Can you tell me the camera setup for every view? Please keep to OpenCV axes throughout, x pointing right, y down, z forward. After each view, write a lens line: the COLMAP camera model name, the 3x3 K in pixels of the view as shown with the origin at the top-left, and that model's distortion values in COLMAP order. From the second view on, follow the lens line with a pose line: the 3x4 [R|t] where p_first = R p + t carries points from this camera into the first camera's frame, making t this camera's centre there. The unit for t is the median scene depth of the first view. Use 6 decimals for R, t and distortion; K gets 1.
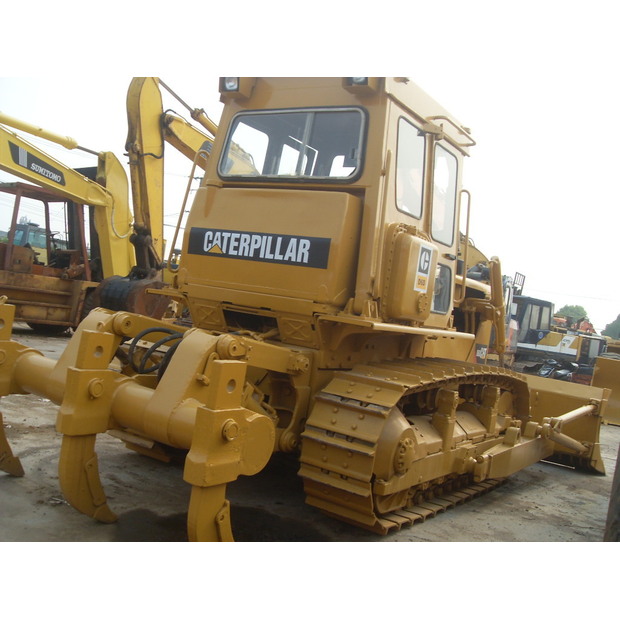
lens RADIAL K [[695.1, 0, 310.0], [0, 695.1, 310.0], [0, 0, 1]] dist [-0.195650, 0.192581]
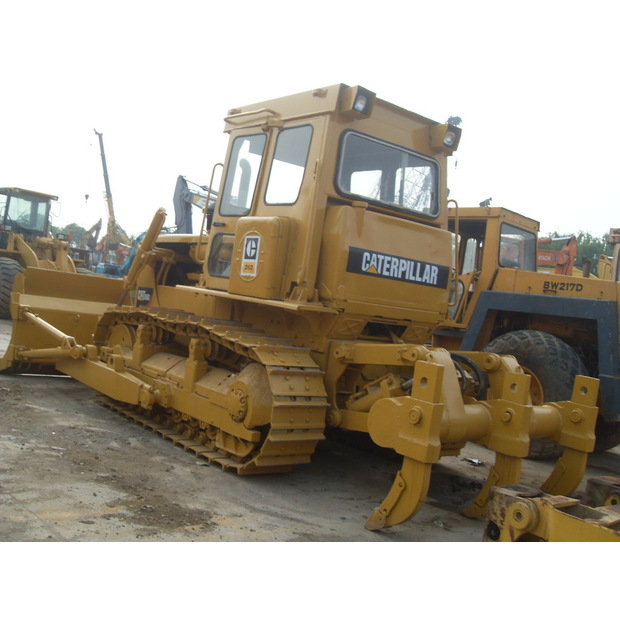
lens RADIAL K [[695.1, 0, 310.0], [0, 695.1, 310.0], [0, 0, 1]] dist [-0.195650, 0.192581]
pose [[0.335827, -0.120635, 0.934167, -1.154266], [-0.080140, 0.984509, 0.155946, -0.179712], [-0.938508, -0.127235, 0.320957, 0.692761]]
